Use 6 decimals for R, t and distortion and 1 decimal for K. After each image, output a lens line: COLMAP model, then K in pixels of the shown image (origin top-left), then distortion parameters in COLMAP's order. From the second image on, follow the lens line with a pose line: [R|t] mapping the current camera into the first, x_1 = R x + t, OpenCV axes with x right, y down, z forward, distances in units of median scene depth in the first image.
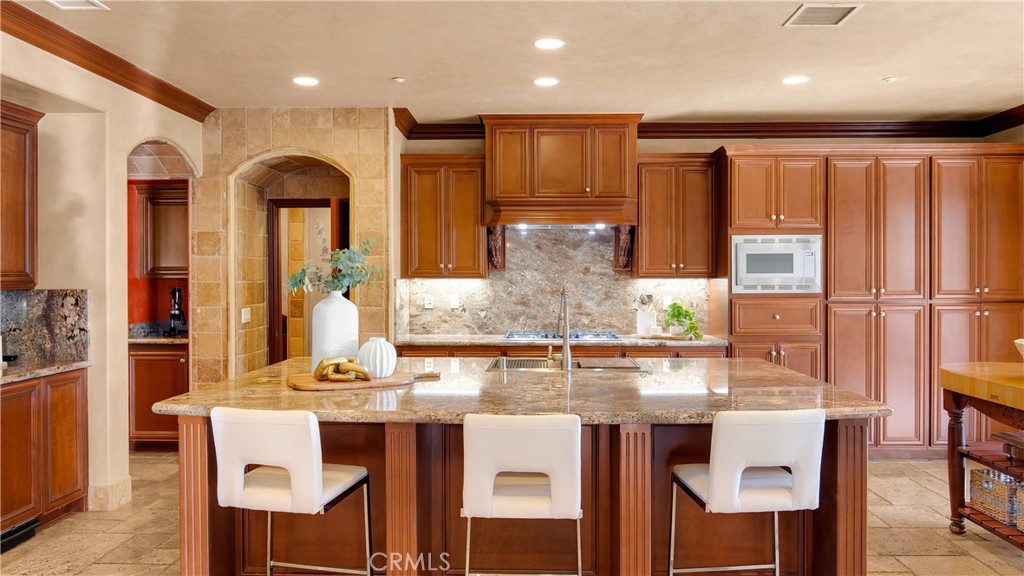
lens RADIAL K [[694.8, 0, 516.9], [0, 694.8, 276.8], [0, 0, 1]] dist [-0.009424, -0.001910]
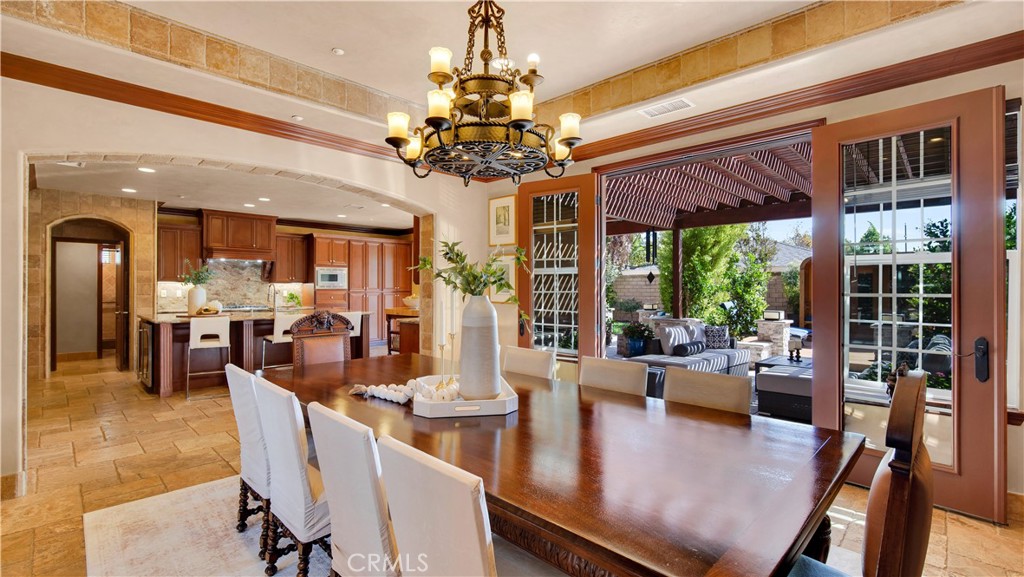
lens RADIAL K [[450.8, 0, 500.4], [0, 450.8, 285.7], [0, 0, 1]] dist [0.002135, 0.000425]
pose [[0.695005, 0.005470, 0.718984, -0.435078], [-0.001273, 0.999979, -0.006377, 0.021626], [-0.719004, 0.003516, 0.694997, -0.701447]]
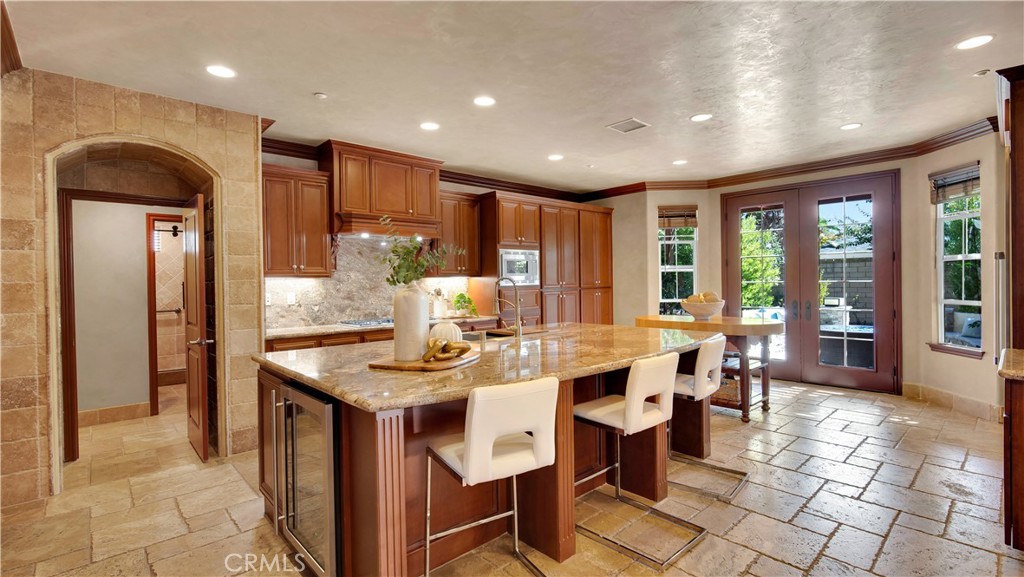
lens RADIAL K [[468.8, 0, 516.0], [0, 468.8, 283.8], [0, 0, 1]] dist [-0.003013, -0.000119]
pose [[0.722356, -0.013775, 0.691384, -0.393019], [0.014173, 0.999886, 0.005114, 0.014147], [-0.691376, 0.006104, 0.722469, 0.208541]]
